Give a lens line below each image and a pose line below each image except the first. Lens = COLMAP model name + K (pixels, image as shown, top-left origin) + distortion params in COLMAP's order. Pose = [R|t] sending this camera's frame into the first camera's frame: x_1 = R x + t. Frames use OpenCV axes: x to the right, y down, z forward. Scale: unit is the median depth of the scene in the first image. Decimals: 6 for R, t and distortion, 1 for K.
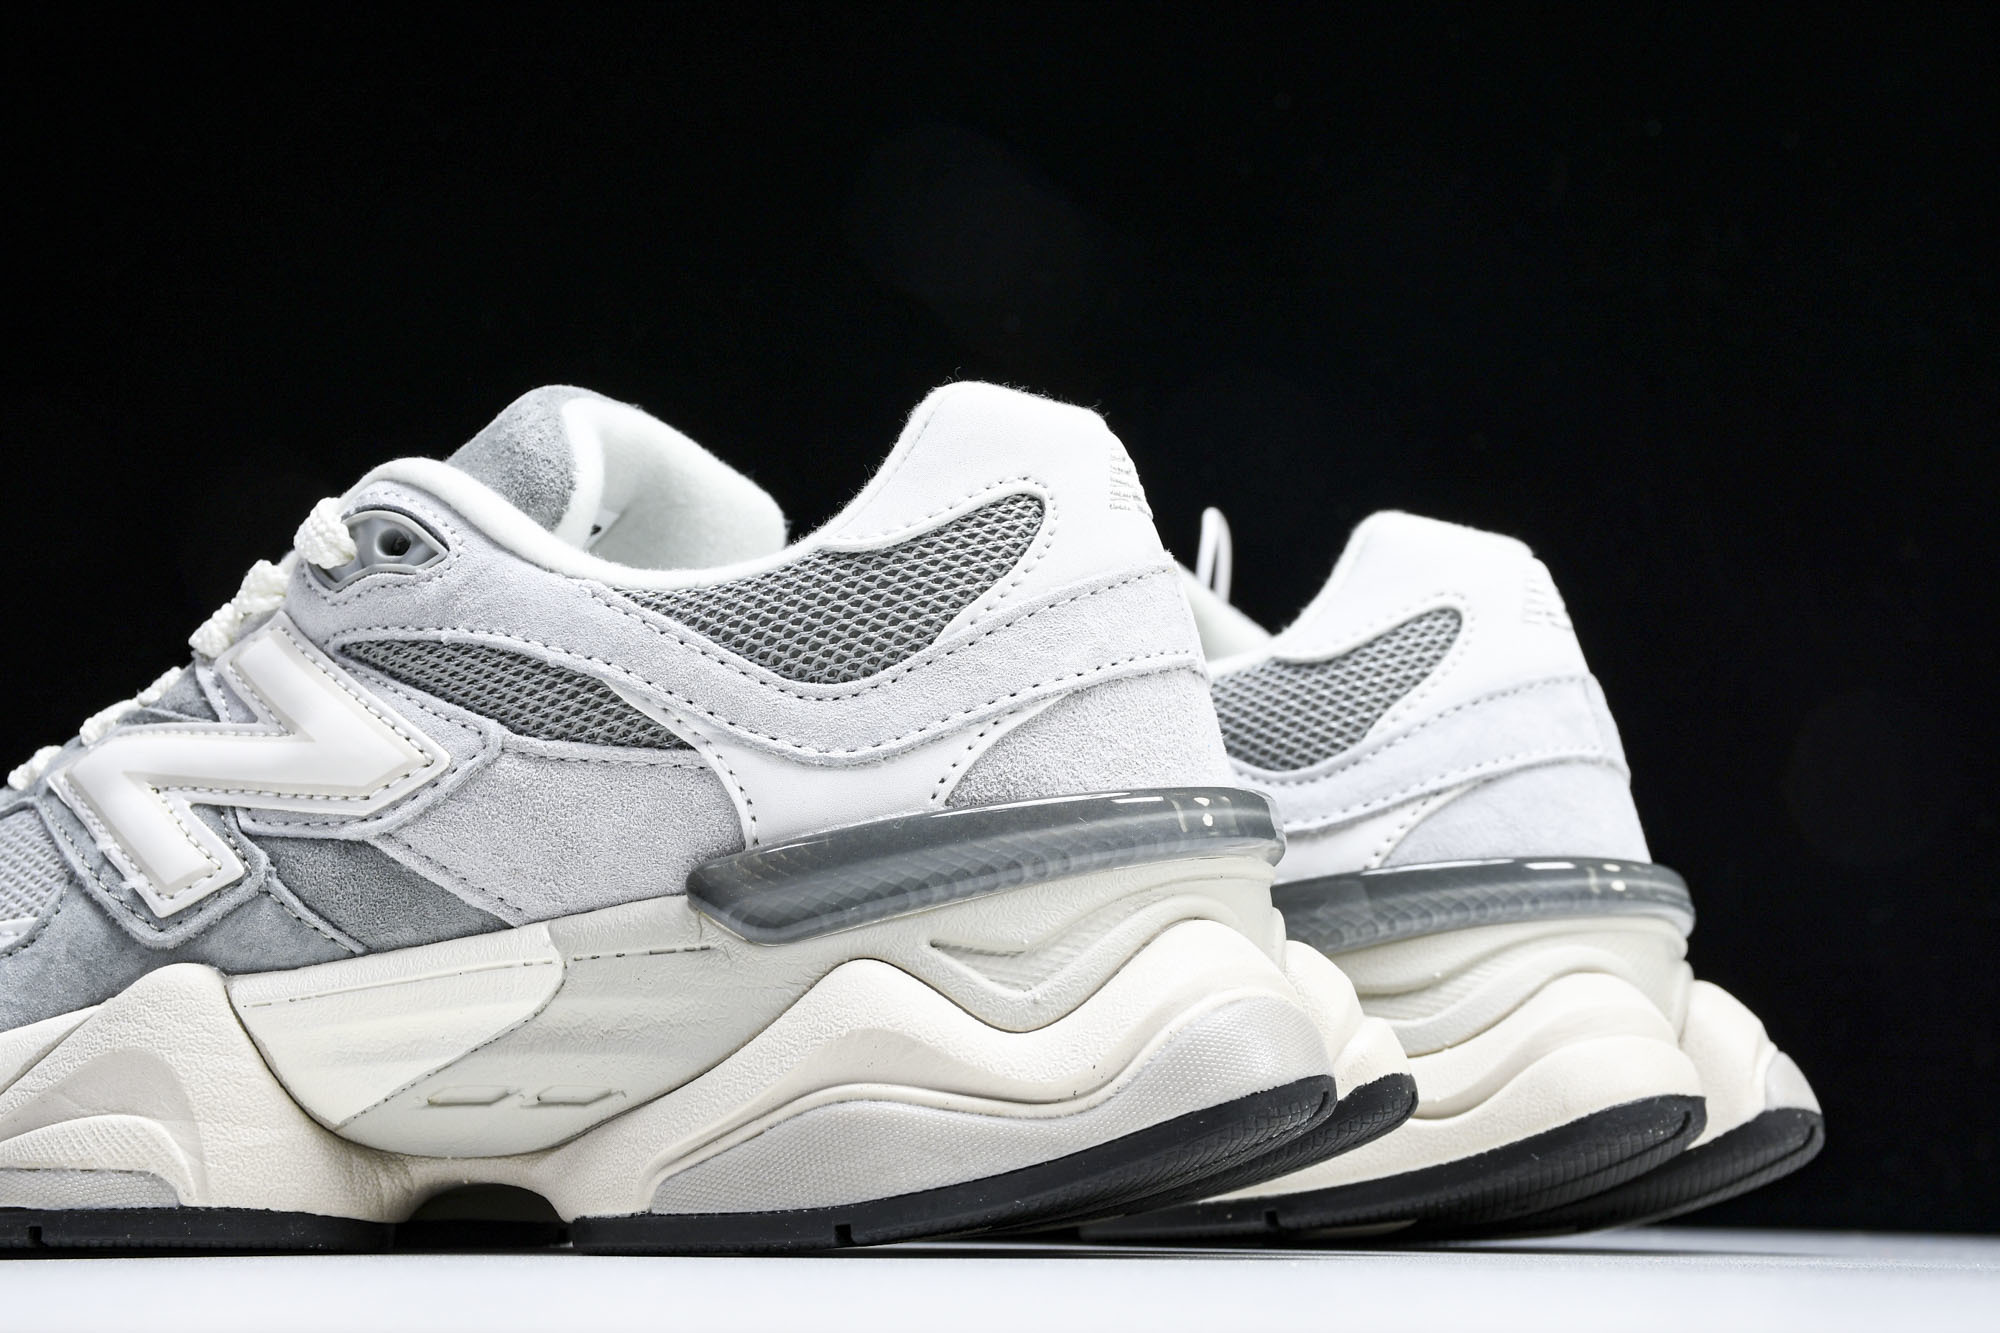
lens RADIAL K [[3461.6, 0, 1013.3], [0, 3461.6, 679.1], [0, 0, 1]] dist [0.191238, 0.000000]
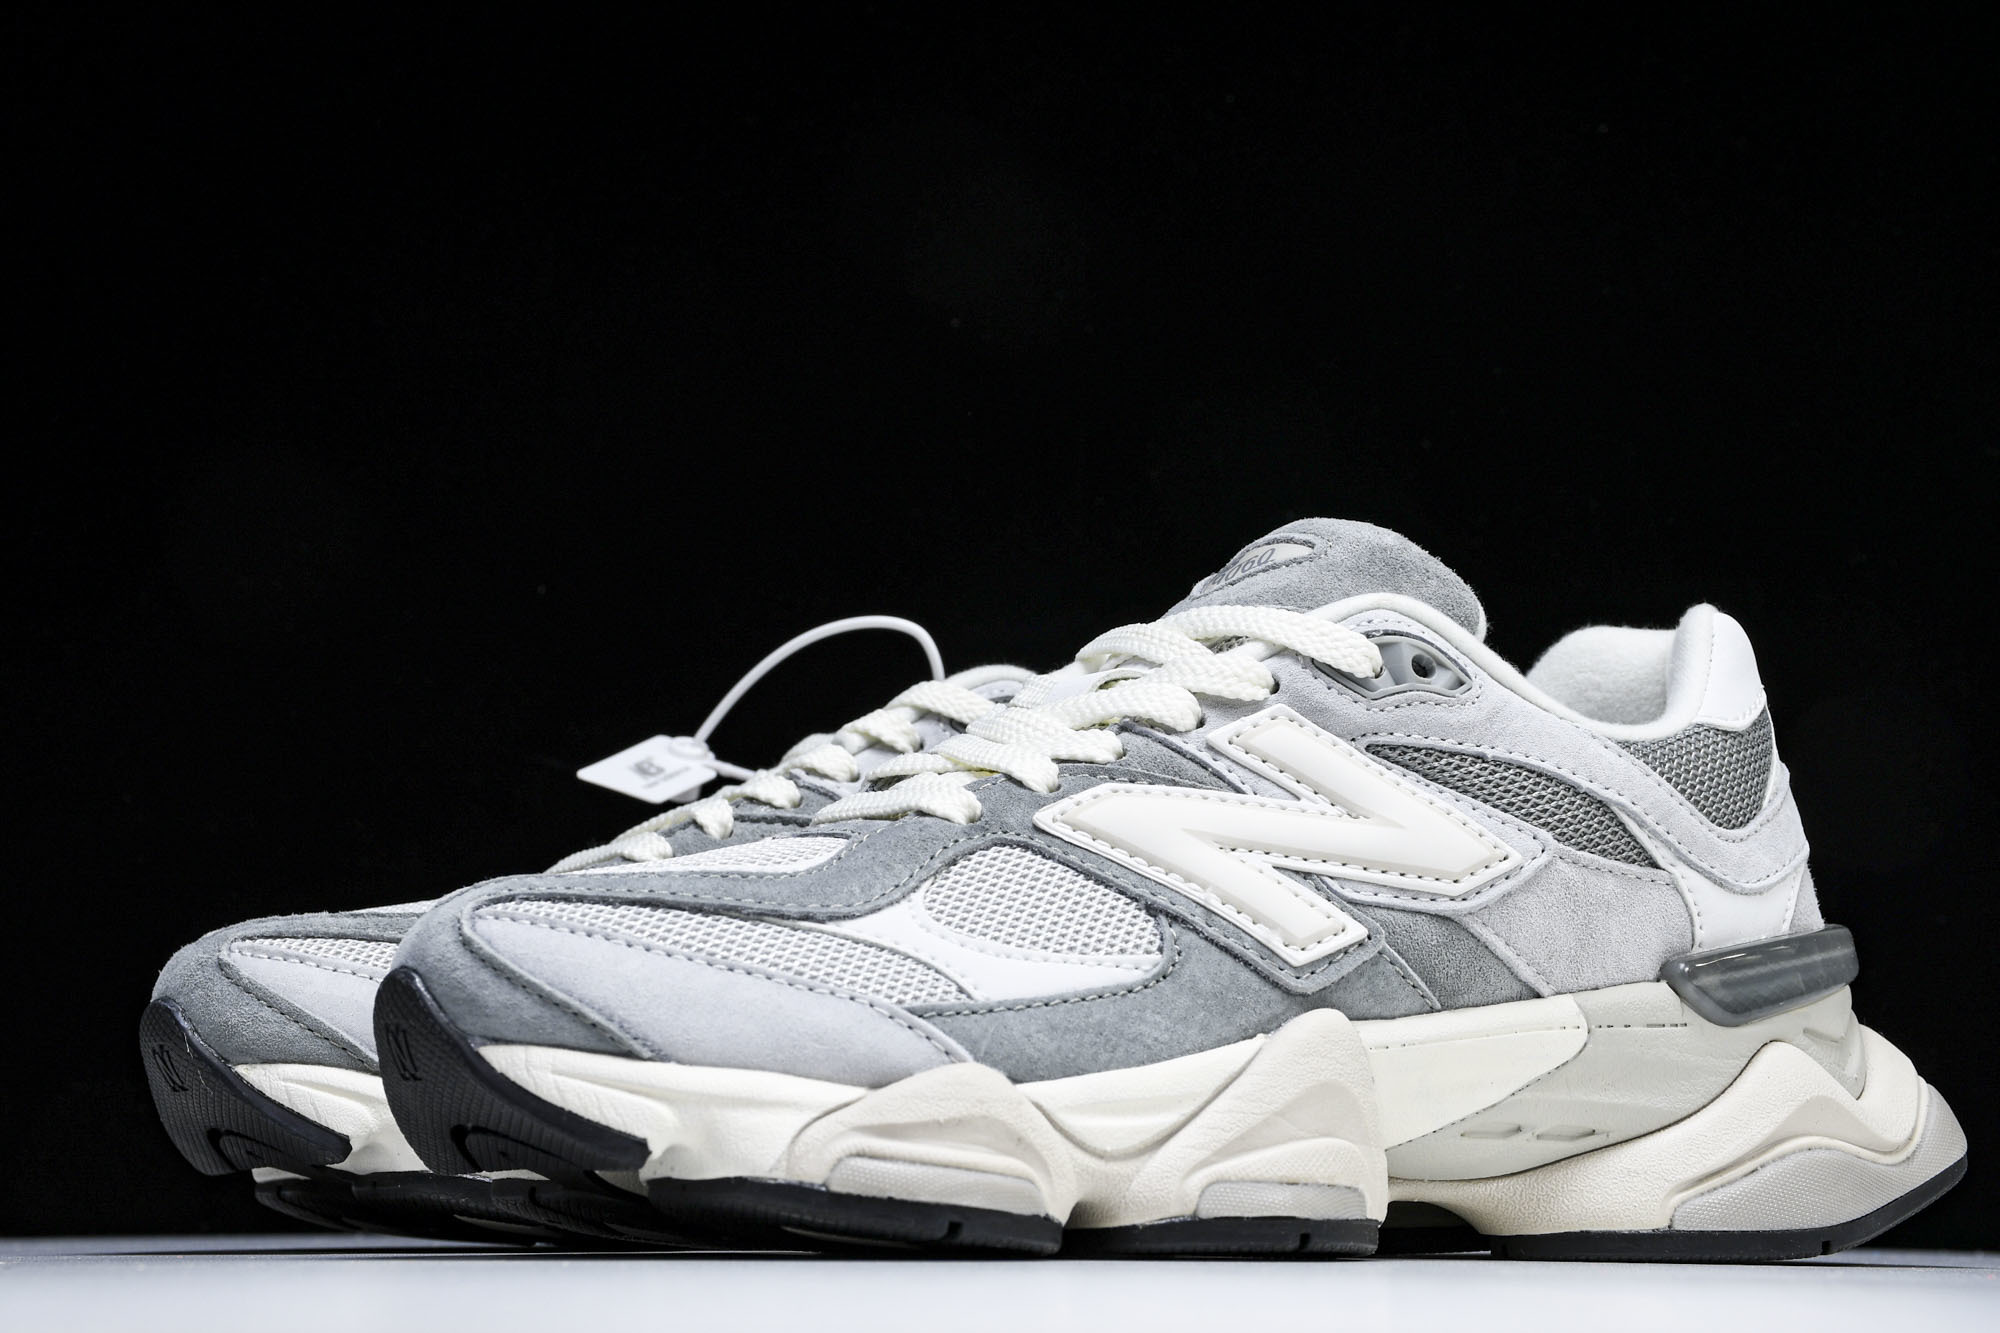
lens RADIAL K [[3461.6, 0, 982.3], [0, 3461.6, 647.6], [0, 0, 1]] dist [0.191238, 0.000000]
pose [[0.616594, 0.124045, 0.777448, -1.253979], [-0.117971, 0.990917, -0.064542, 0.051890], [-0.778393, -0.051920, 0.625627, 0.381699]]
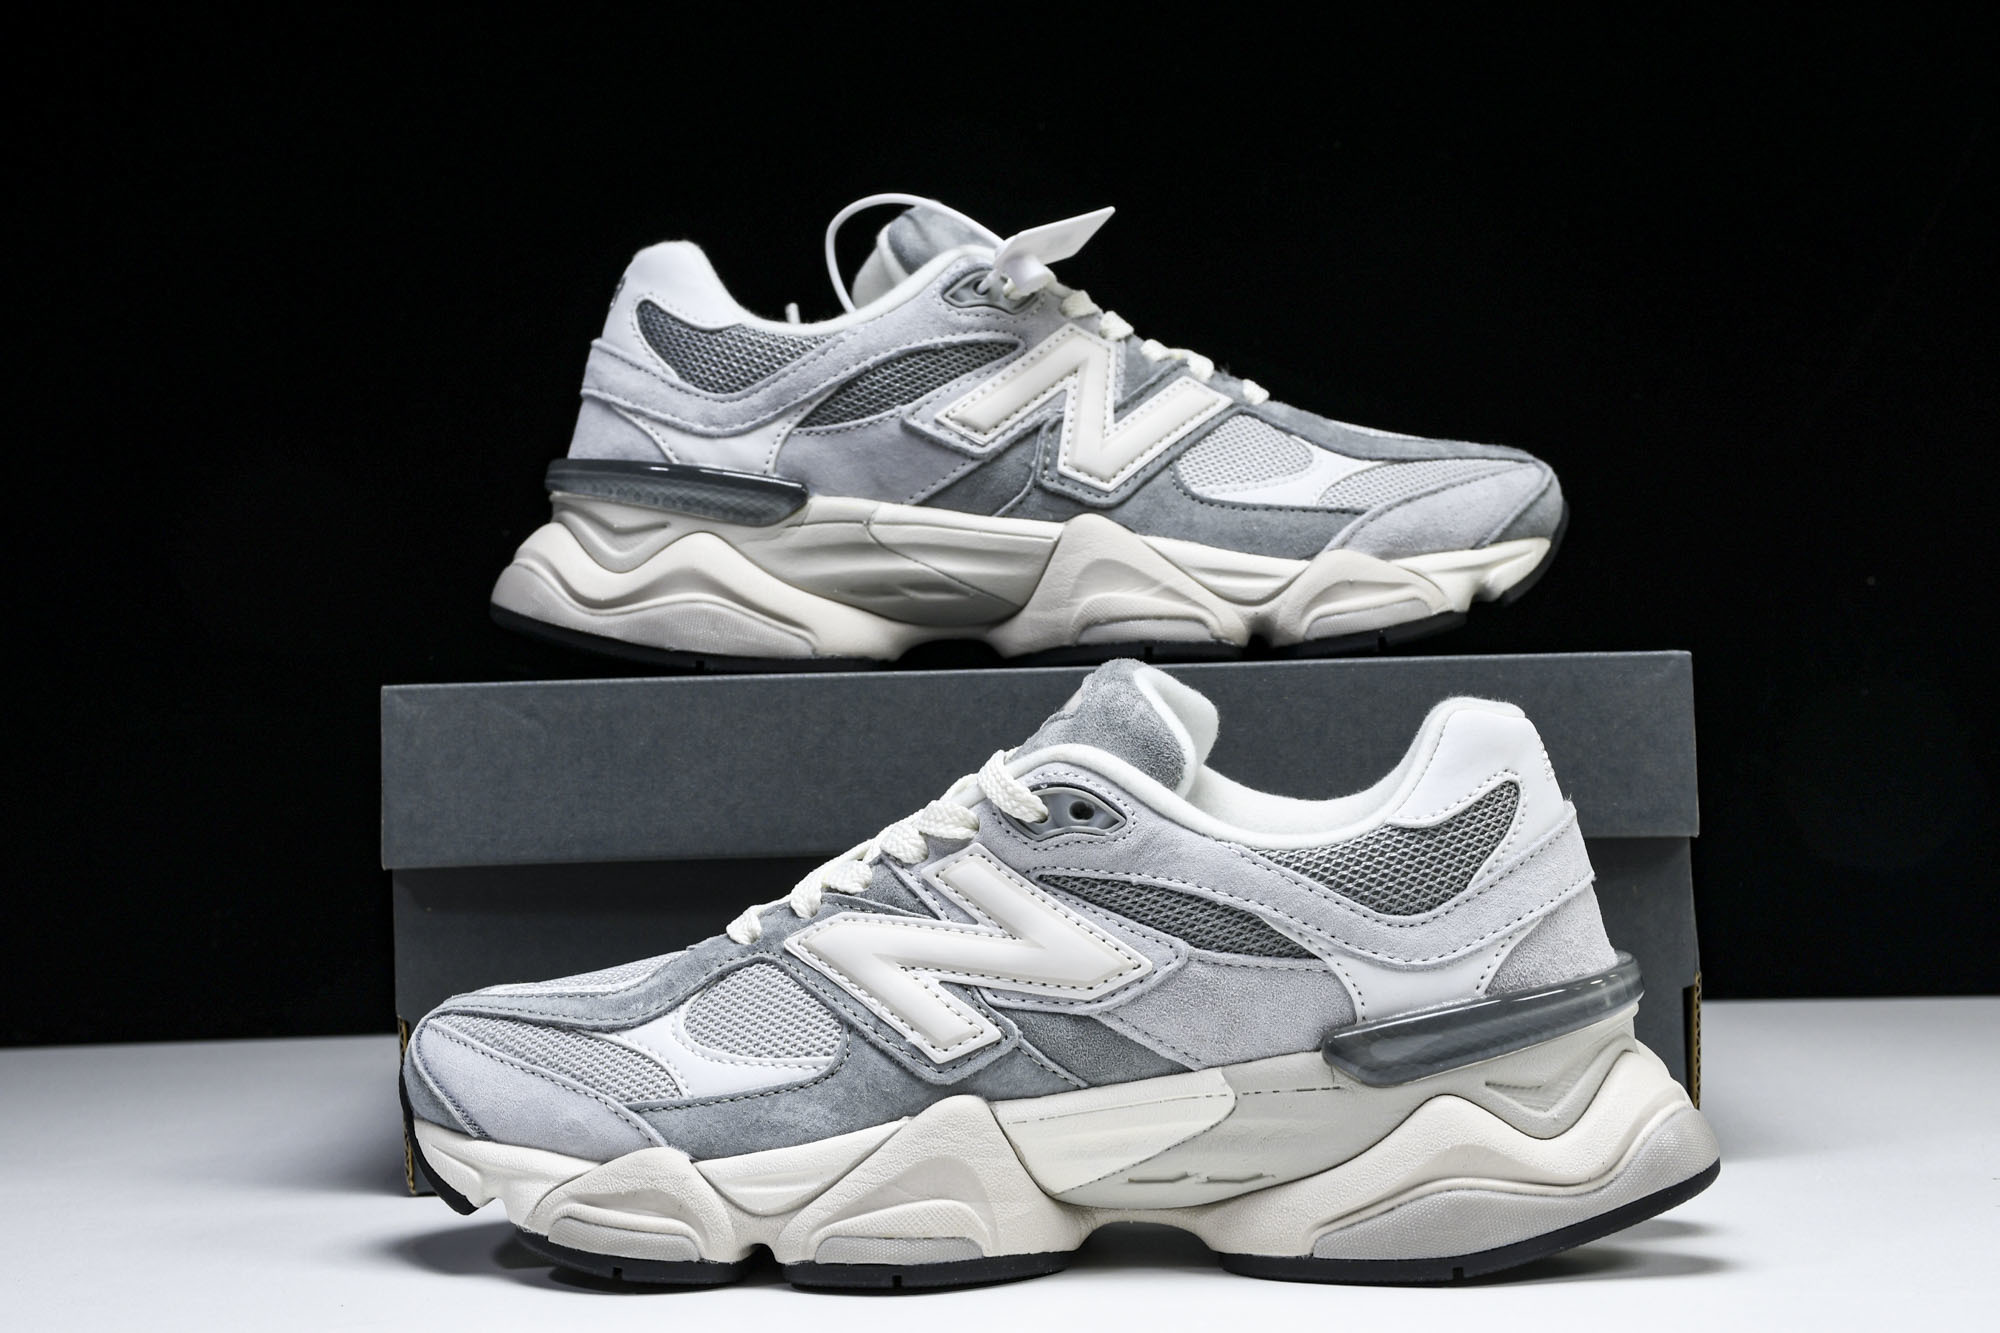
lens RADIAL K [[3461.6, 0, 980.8], [0, 3461.6, 619.0], [0, 0, 1]] dist [0.191238, 0.000000]
pose [[0.963750, -0.028338, 0.265299, -0.639090], [-0.009180, 0.990233, 0.139121, -0.341551], [-0.266650, -0.136513, 0.954076, -0.420755]]
